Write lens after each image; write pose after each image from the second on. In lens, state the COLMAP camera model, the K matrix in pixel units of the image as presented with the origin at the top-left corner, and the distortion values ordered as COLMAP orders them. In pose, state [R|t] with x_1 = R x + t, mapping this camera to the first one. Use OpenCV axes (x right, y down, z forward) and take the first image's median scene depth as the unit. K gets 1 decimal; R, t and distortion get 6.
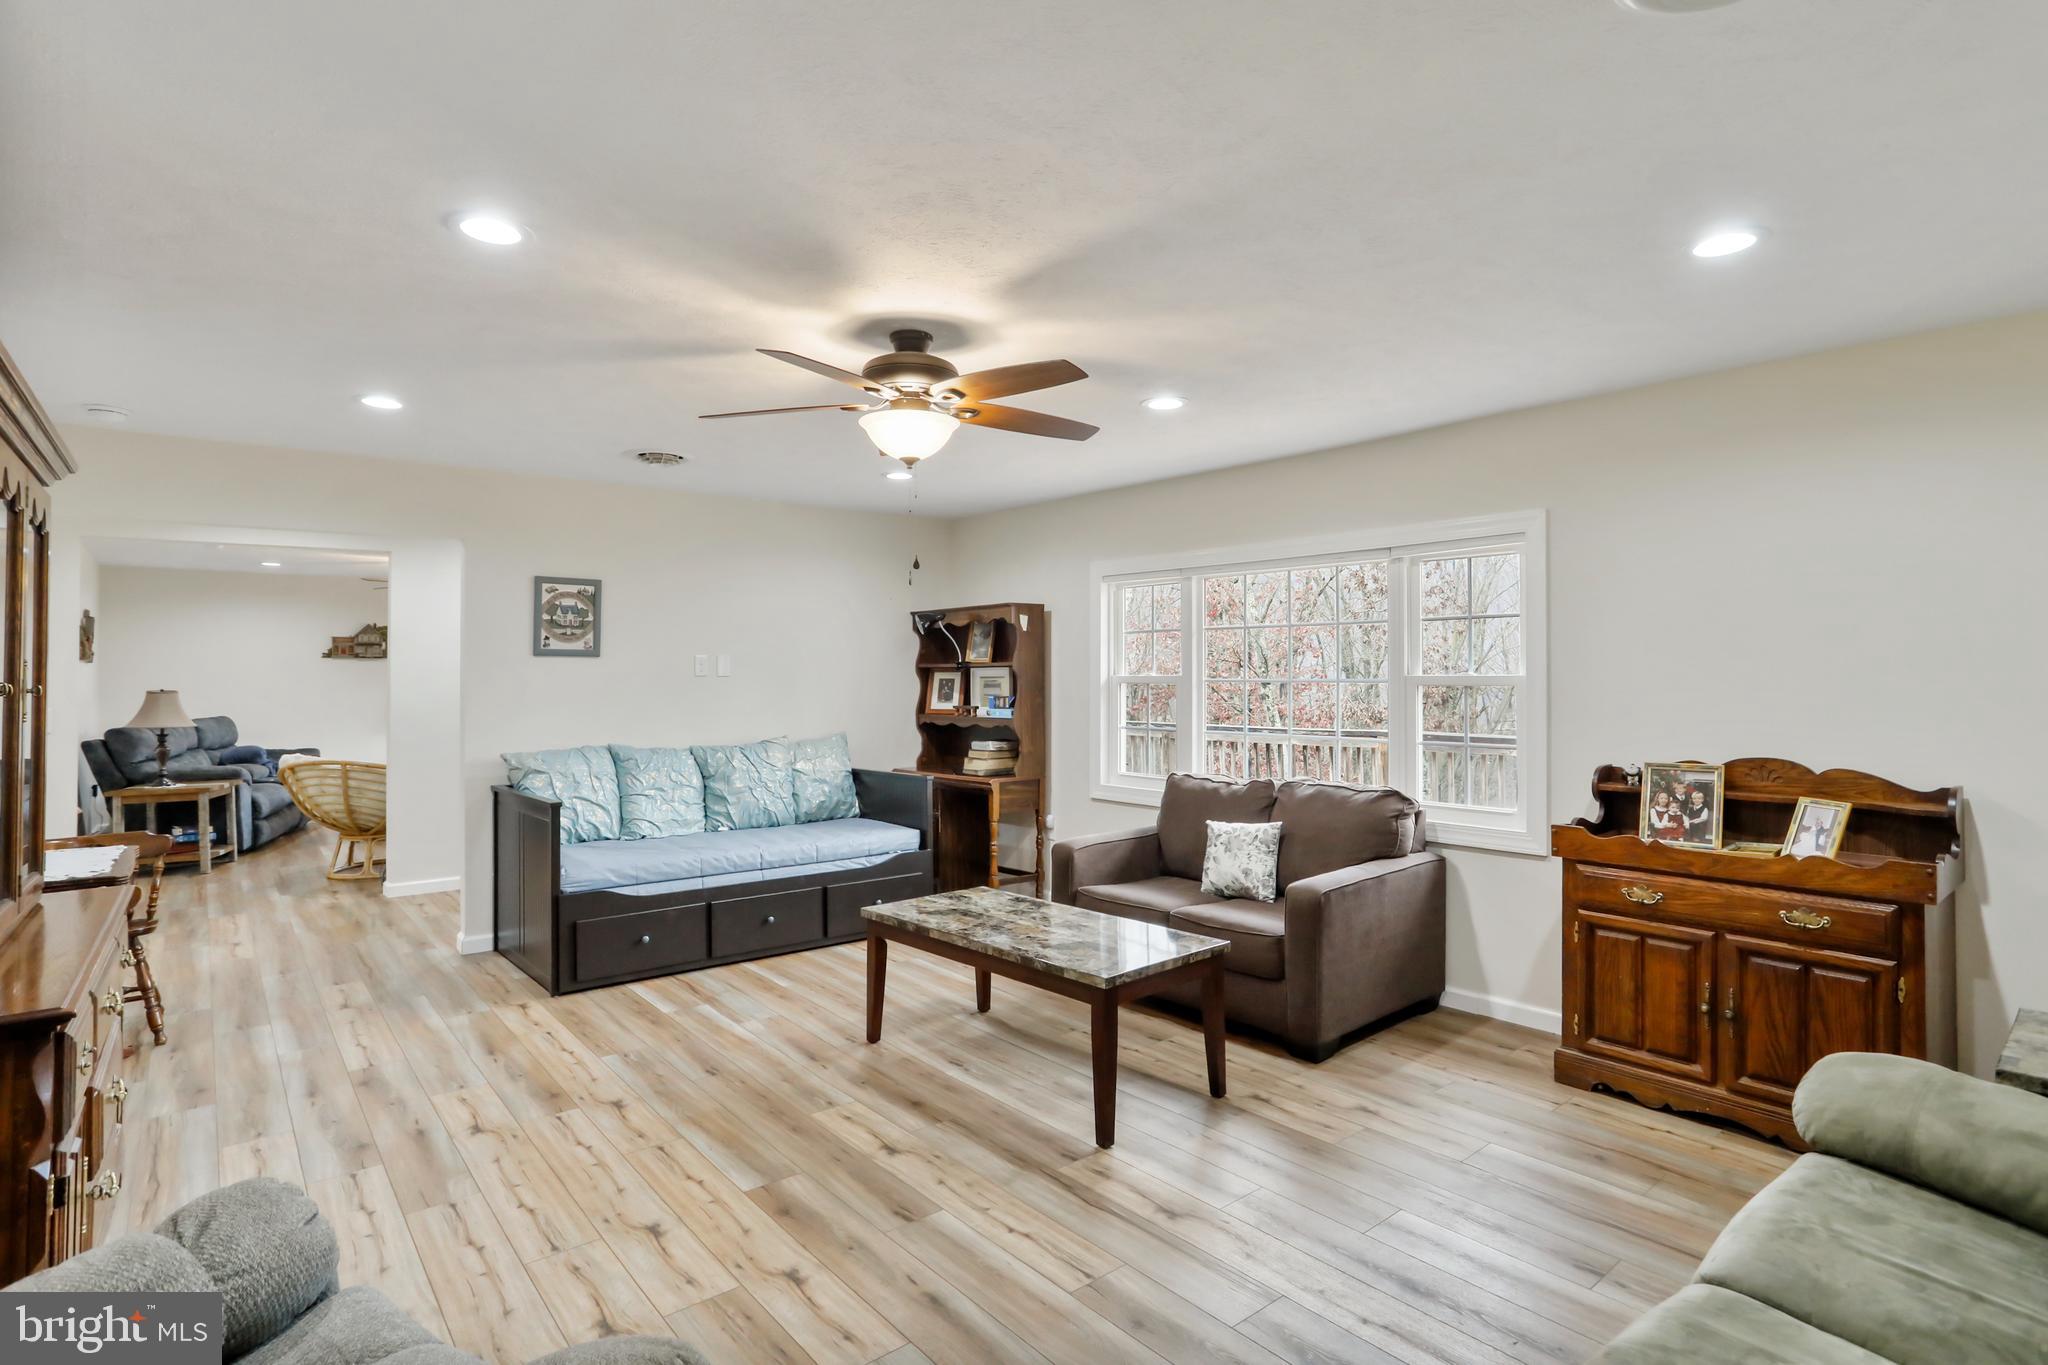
lens RADIAL K [[978.7, 0, 1024.0], [0, 978.7, 682.5], [0, 0, 1]] dist [-0.045521, -0.000199]
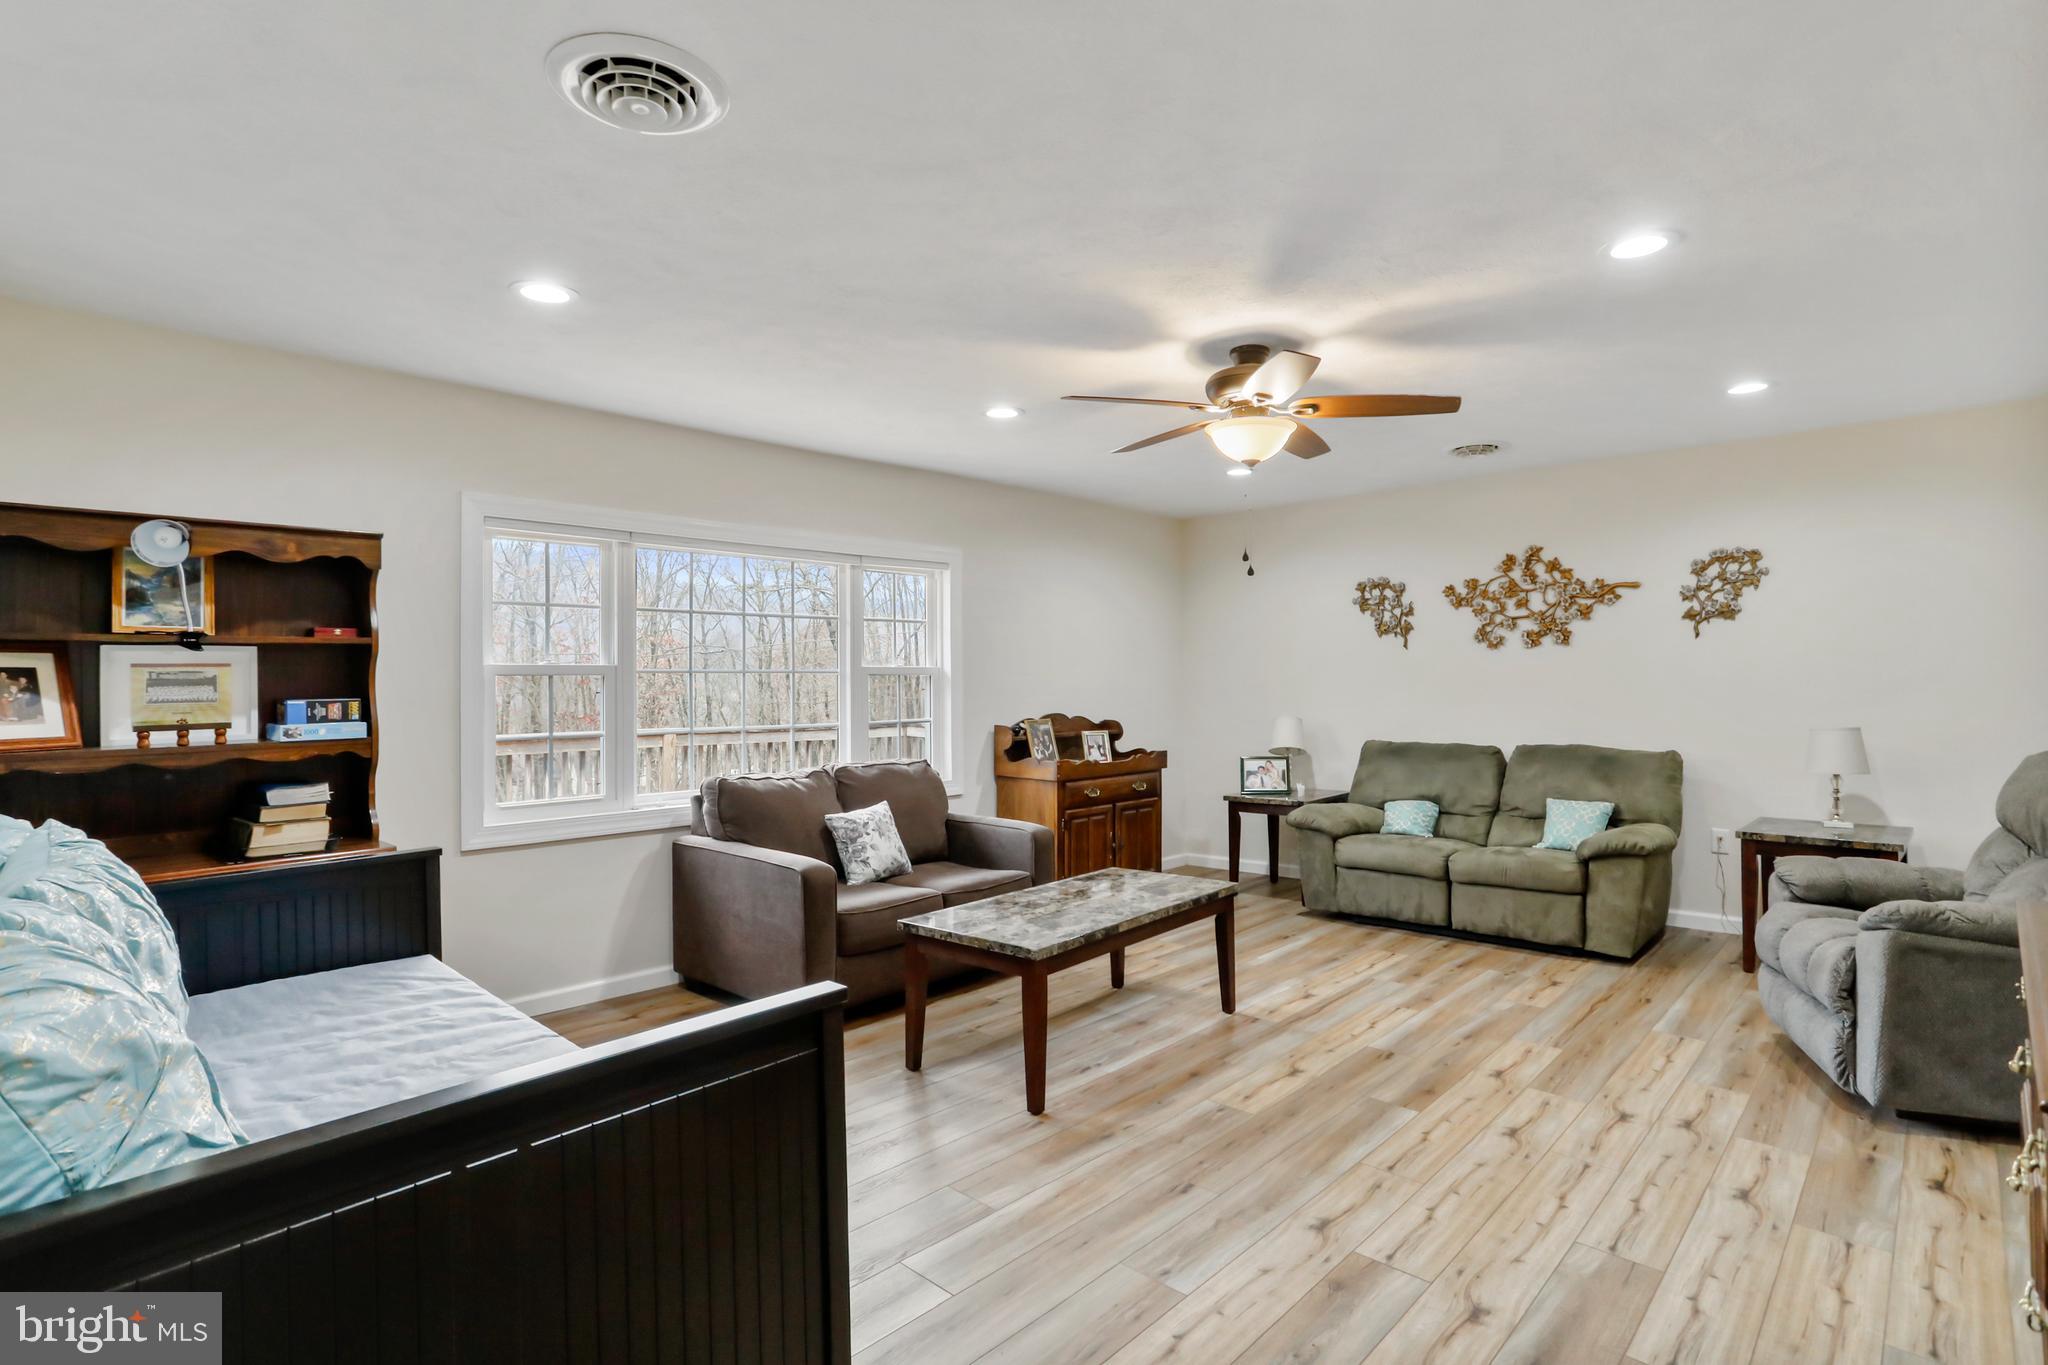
lens RADIAL K [[991.1, 0, 1024.0], [0, 991.1, 682.5], [0, 0, 1]] dist [-0.038306, 0.000501]
pose [[-0.088410, -0.002777, 0.996080, -1.182067], [0.011575, 0.999926, 0.003815, 0.014485], [-0.996017, 0.011867, -0.088371, 1.325285]]
